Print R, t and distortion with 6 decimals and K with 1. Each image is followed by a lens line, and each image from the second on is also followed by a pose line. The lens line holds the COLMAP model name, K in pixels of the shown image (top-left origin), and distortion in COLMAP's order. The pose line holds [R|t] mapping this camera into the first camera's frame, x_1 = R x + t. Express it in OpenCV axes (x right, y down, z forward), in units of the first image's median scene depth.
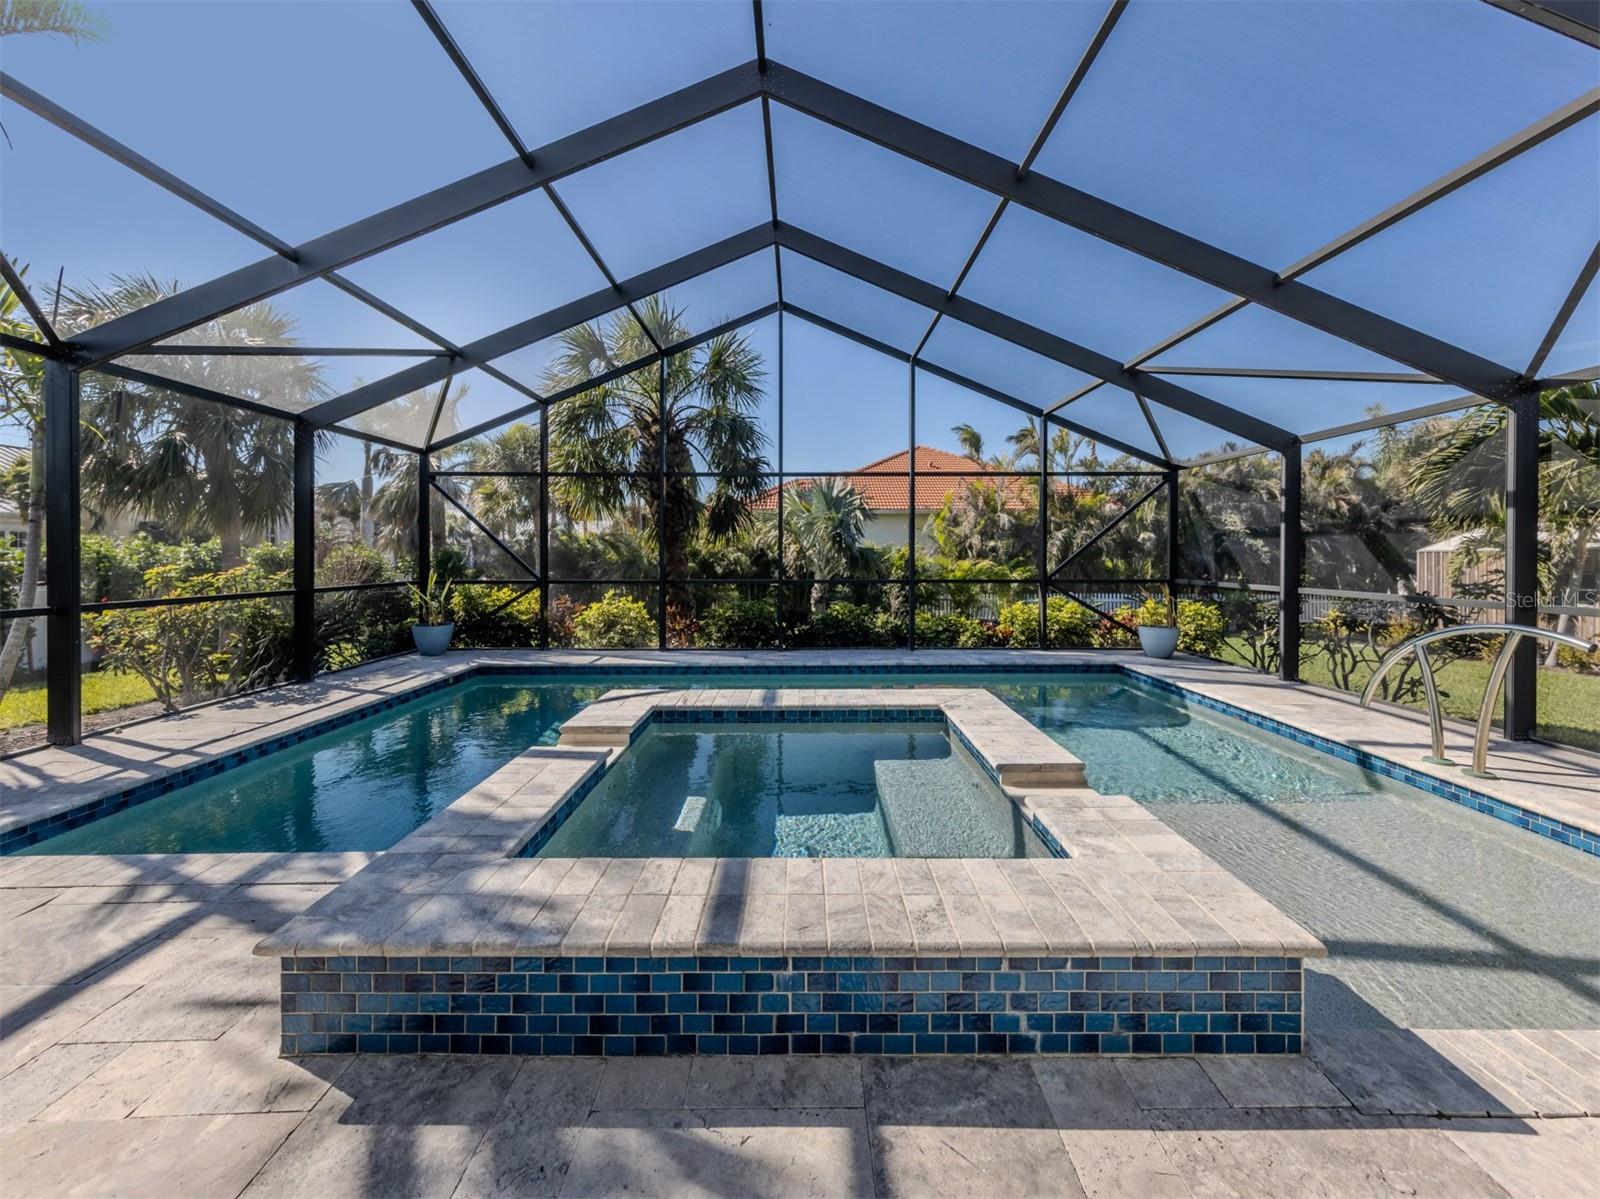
lens RADIAL K [[595.1, 0, 821.5], [0, 595.1, 556.0], [0, 0, 1]] dist [0.006648, -0.000909]
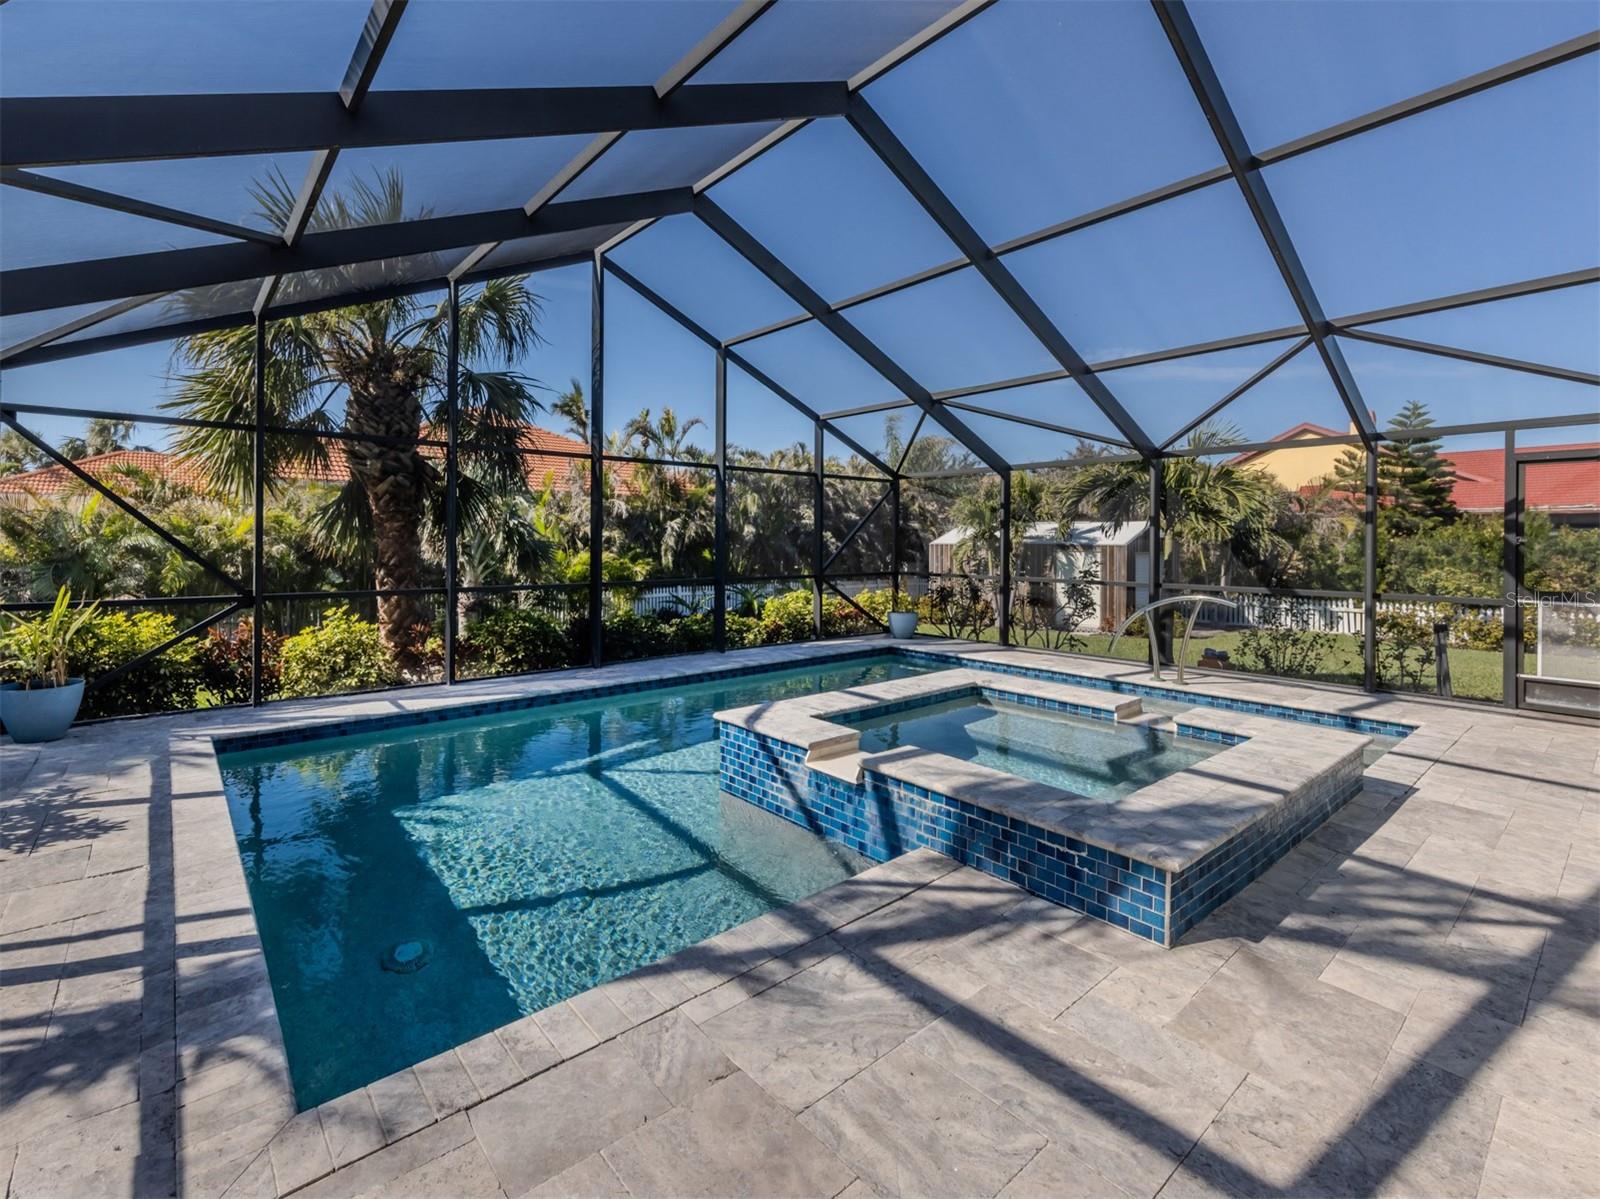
lens RADIAL K [[715.6, 0, 771.1], [0, 715.6, 549.4], [0, 0, 1]] dist [0.007428, -0.000995]
pose [[0.780708, -0.002943, 0.624889, -0.570933], [-0.001070, 0.999981, 0.006047, -0.015503], [-0.624895, -0.005390, 0.780690, 0.065742]]
